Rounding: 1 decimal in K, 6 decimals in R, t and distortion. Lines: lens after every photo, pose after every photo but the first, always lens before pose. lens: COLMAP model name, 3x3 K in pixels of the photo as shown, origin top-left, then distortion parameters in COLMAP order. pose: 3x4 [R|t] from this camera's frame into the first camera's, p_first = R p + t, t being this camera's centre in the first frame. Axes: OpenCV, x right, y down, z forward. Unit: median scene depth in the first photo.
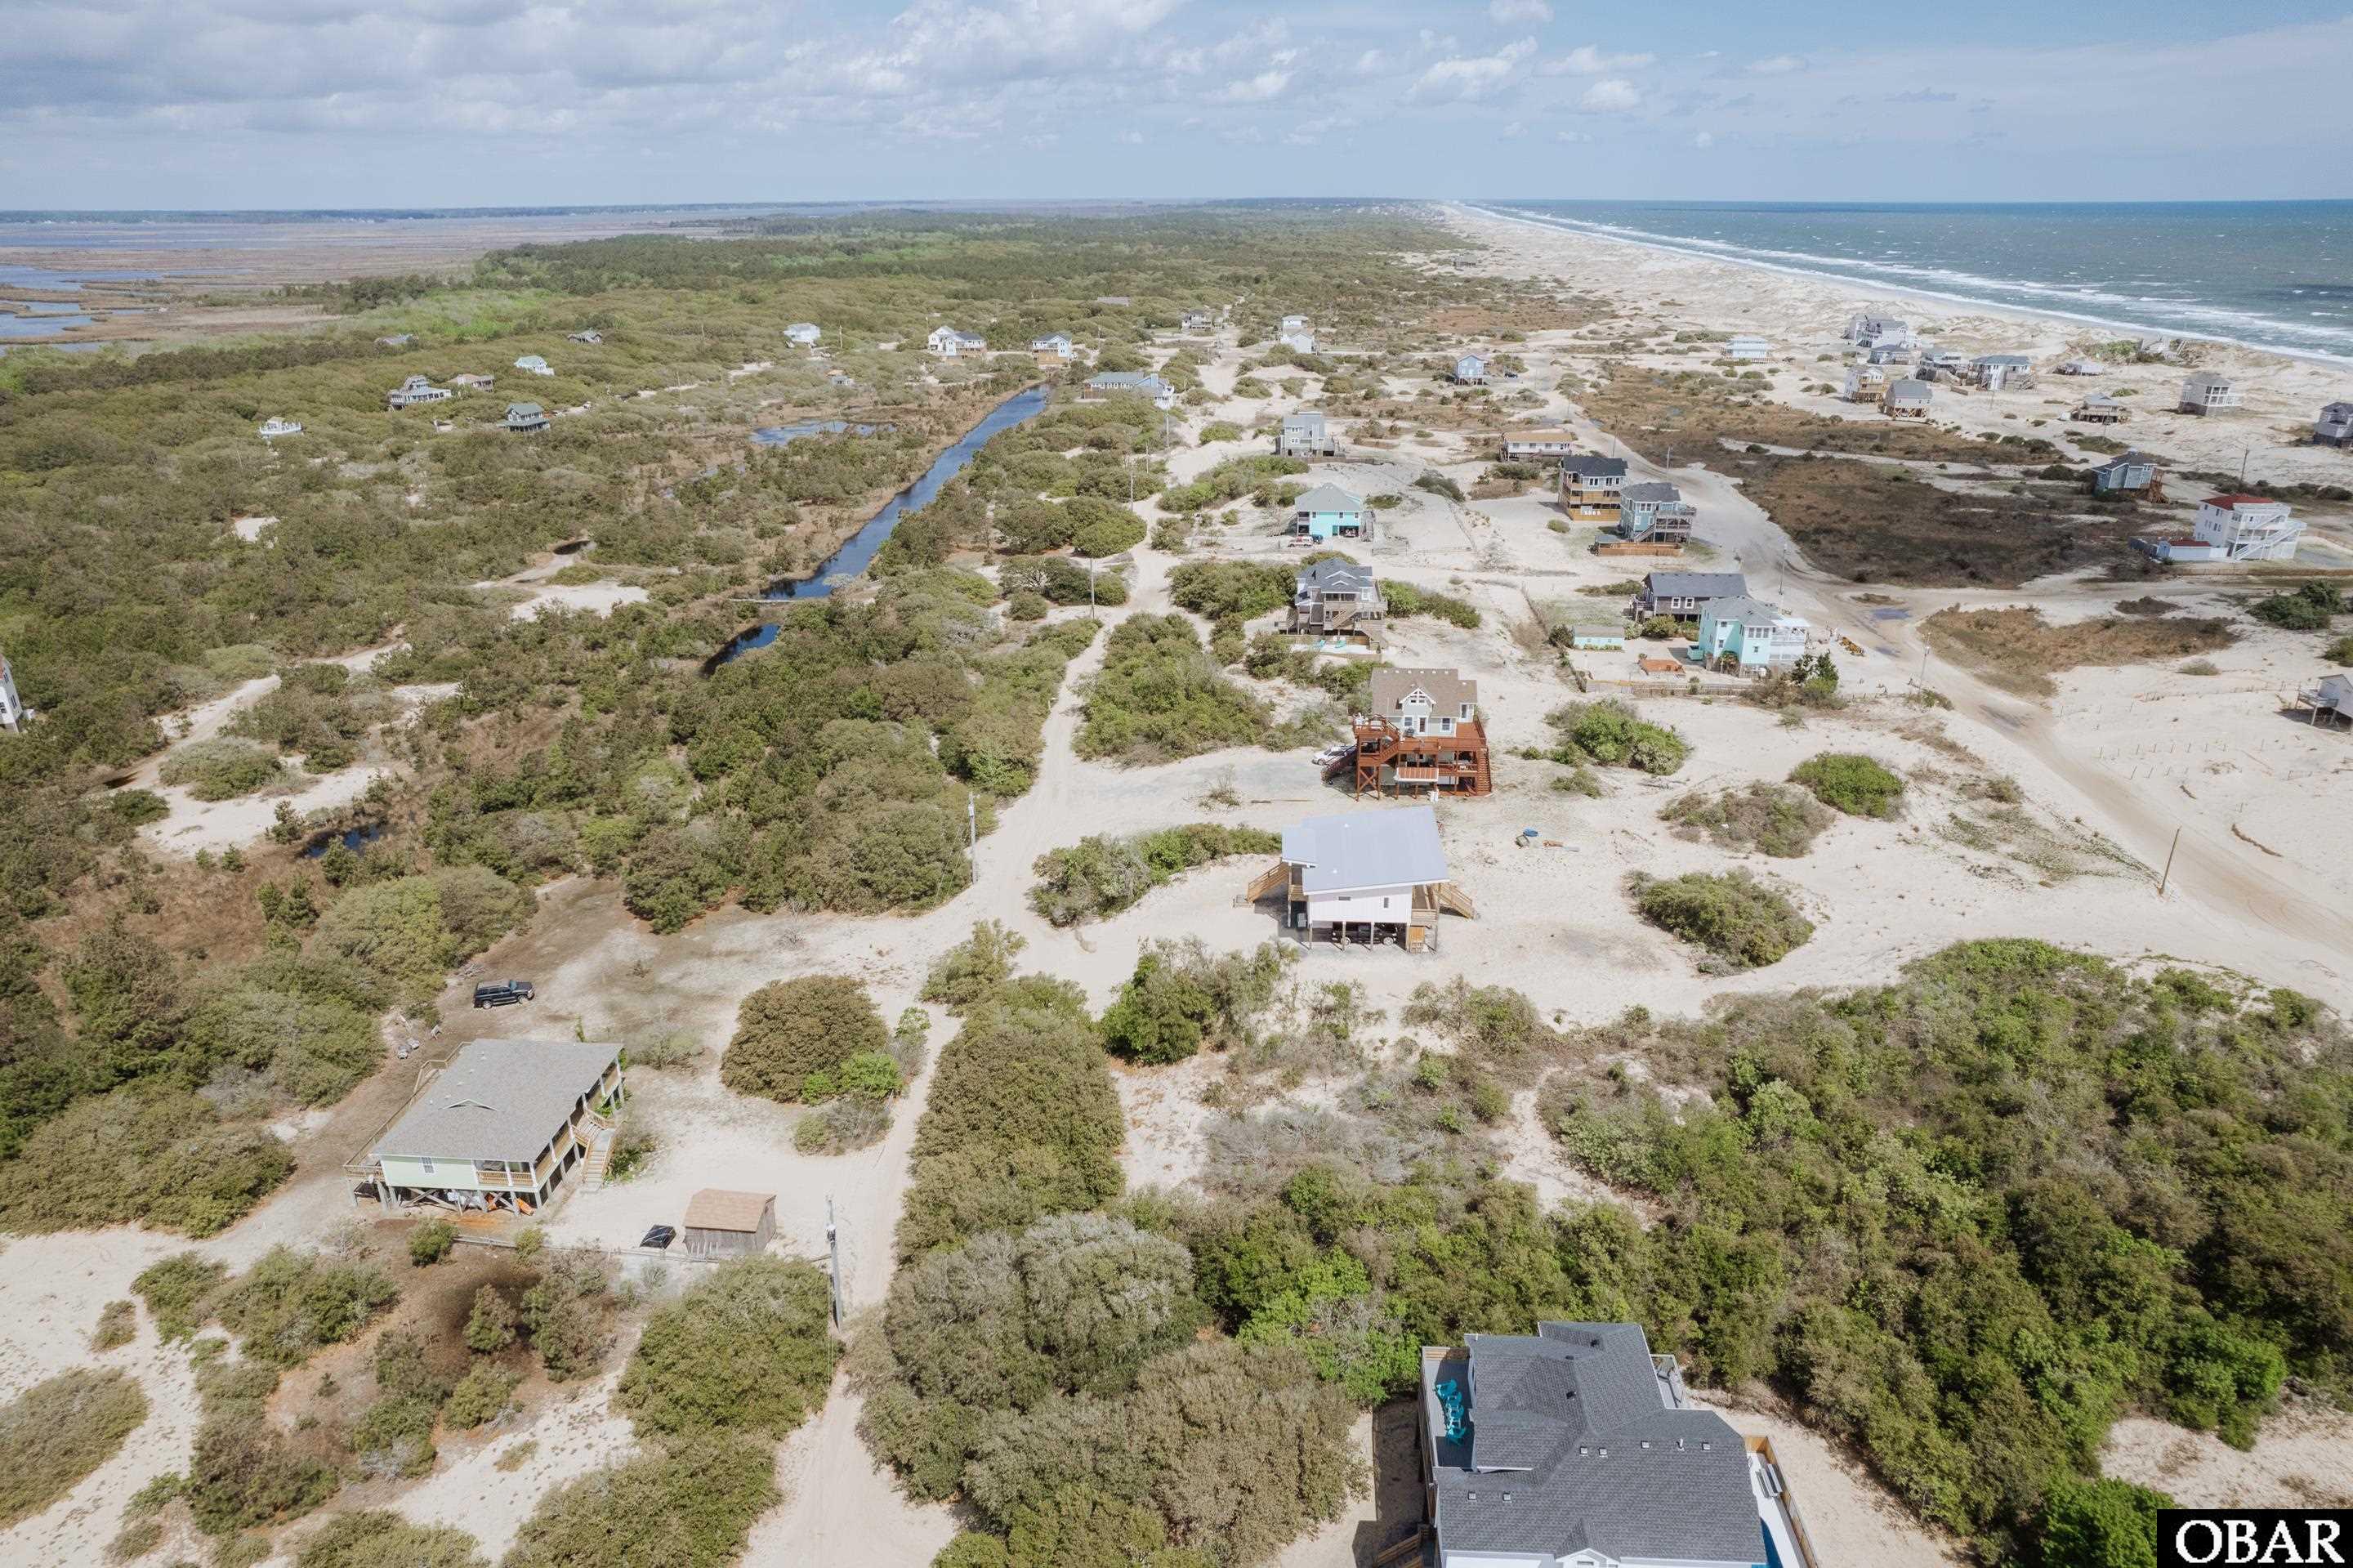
lens RADIAL K [[1507.7, 0, 1176.5], [0, 1507.7, 784.0], [0, 0, 1]] dist [-0.069583, 0.060377]
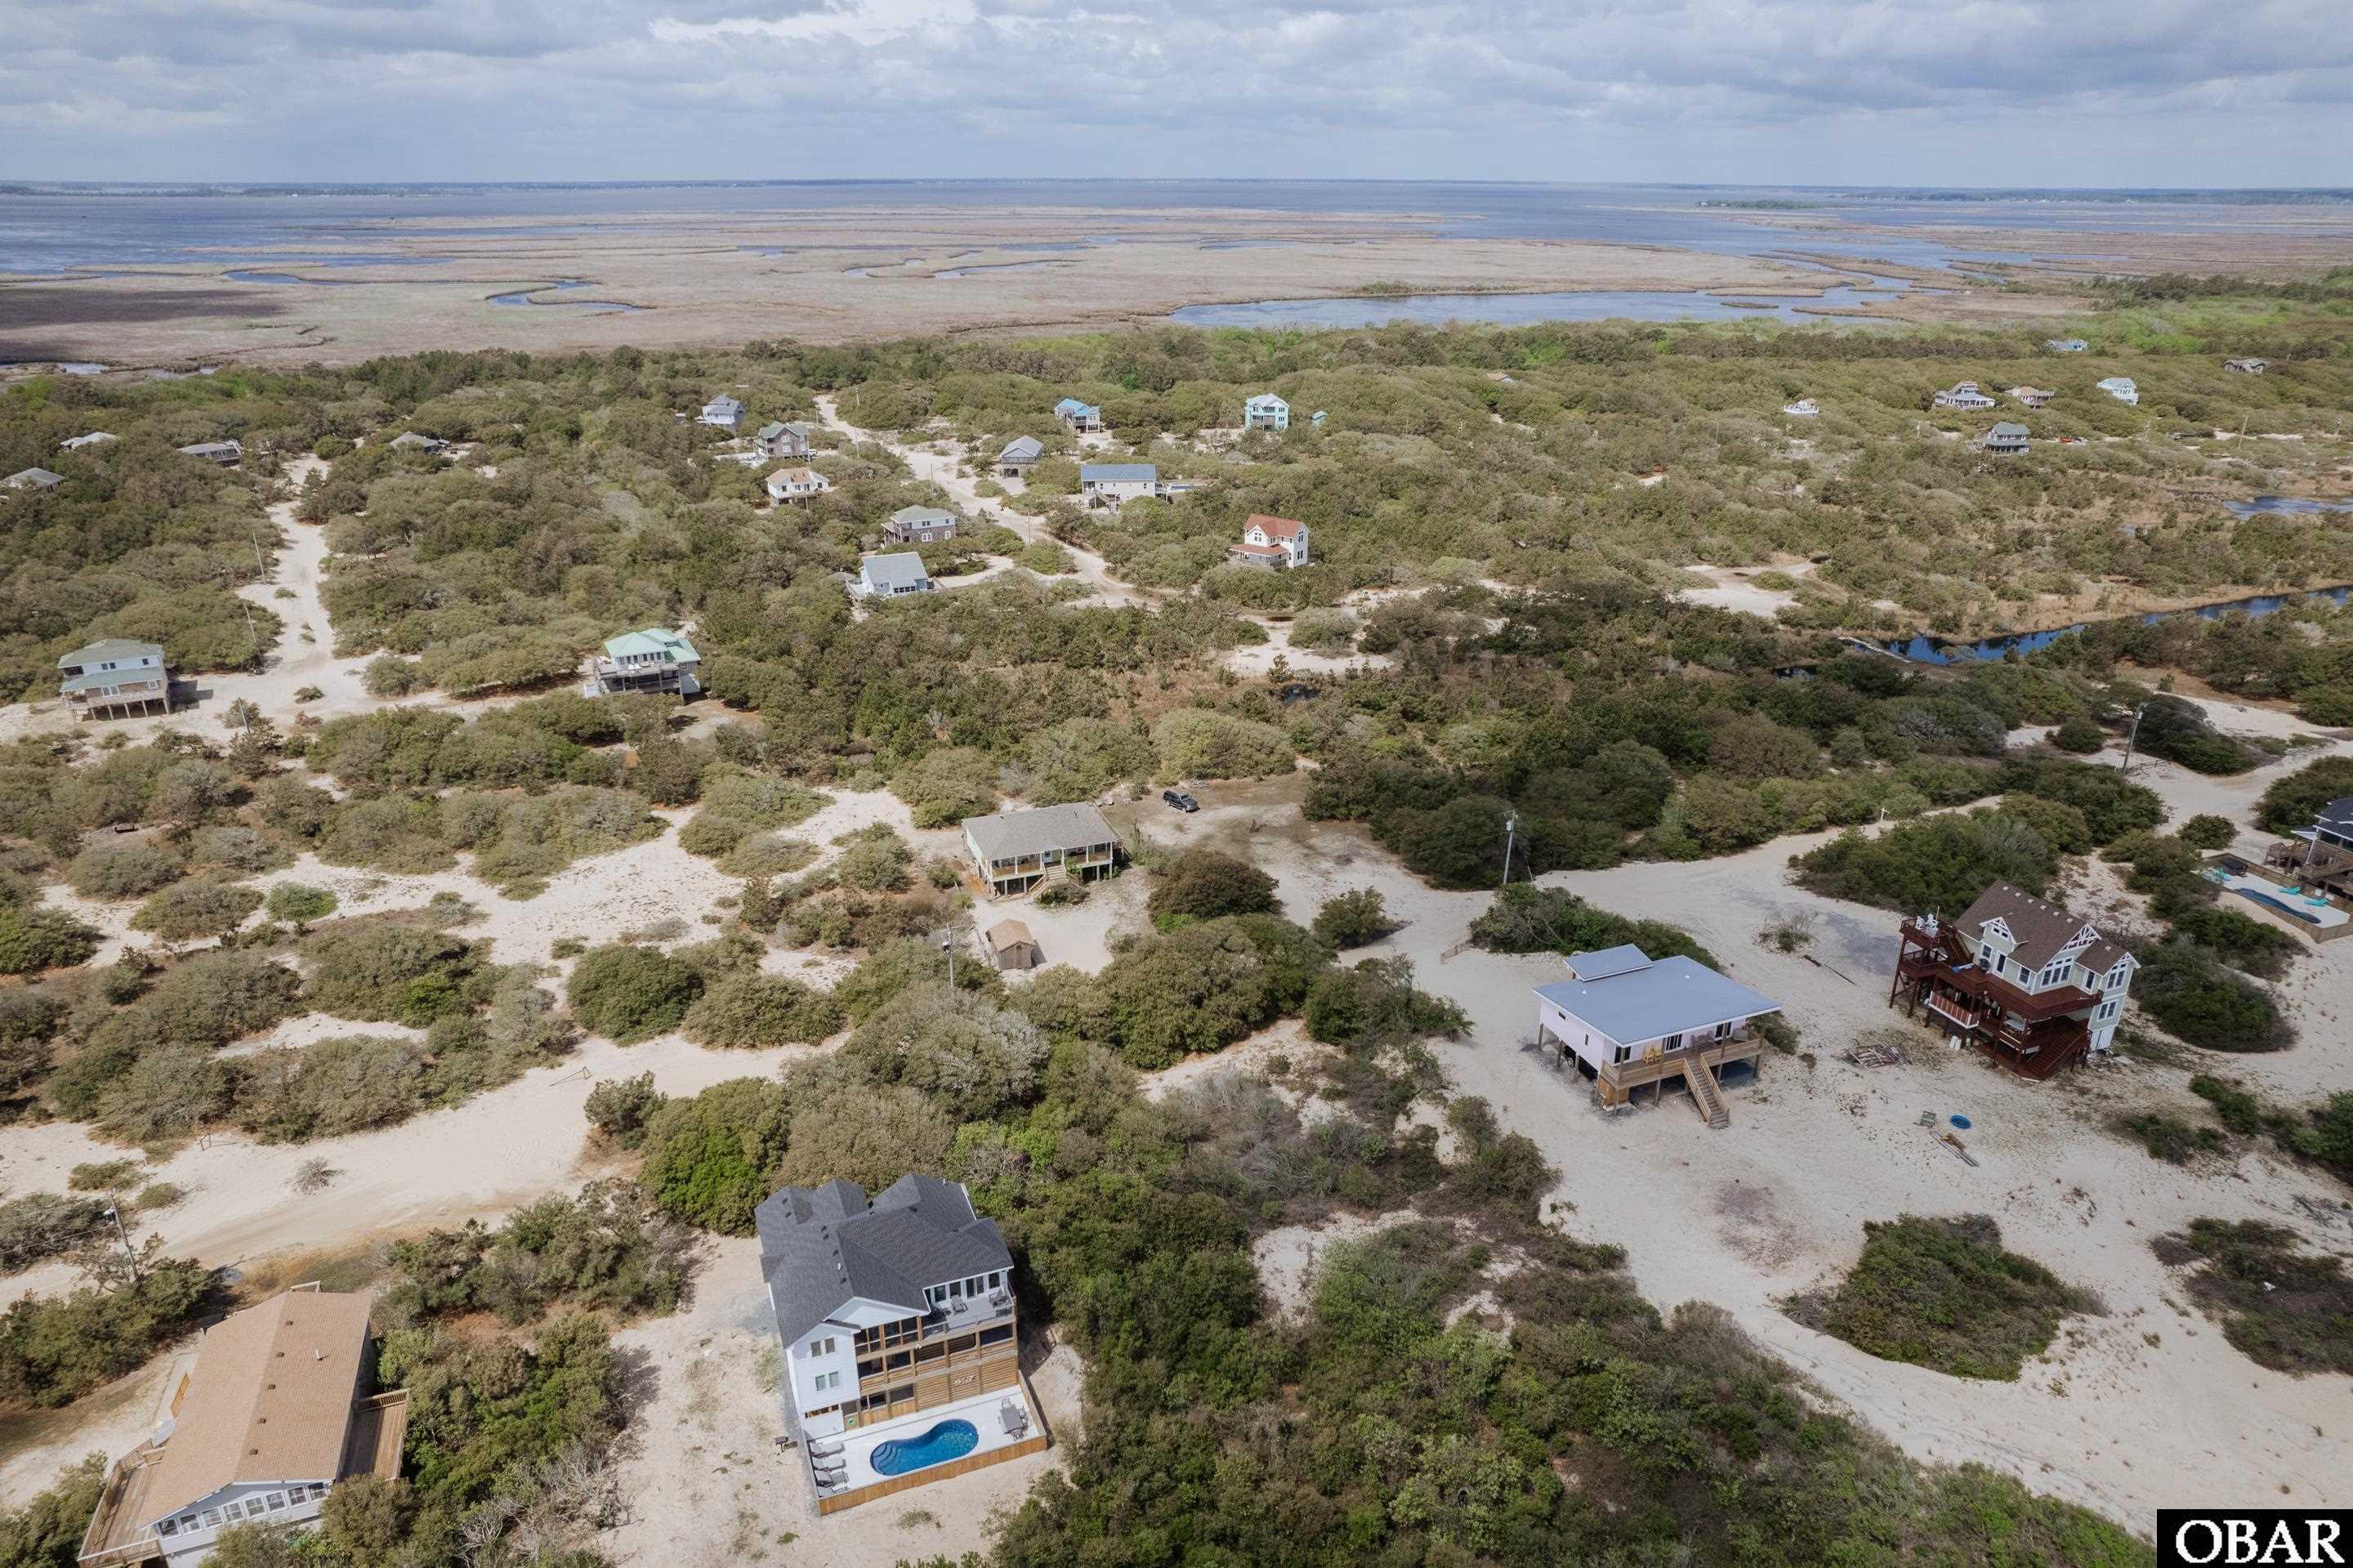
lens RADIAL K [[1507.7, 0, 1176.5], [0, 1507.7, 784.0], [0, 0, 1]] dist [-0.069583, 0.060377]
pose [[0.422201, 0.349521, -0.836410, 0.608536], [-0.336986, 0.917071, 0.213125, -0.147643], [0.841538, 0.191877, 0.504972, 0.202702]]
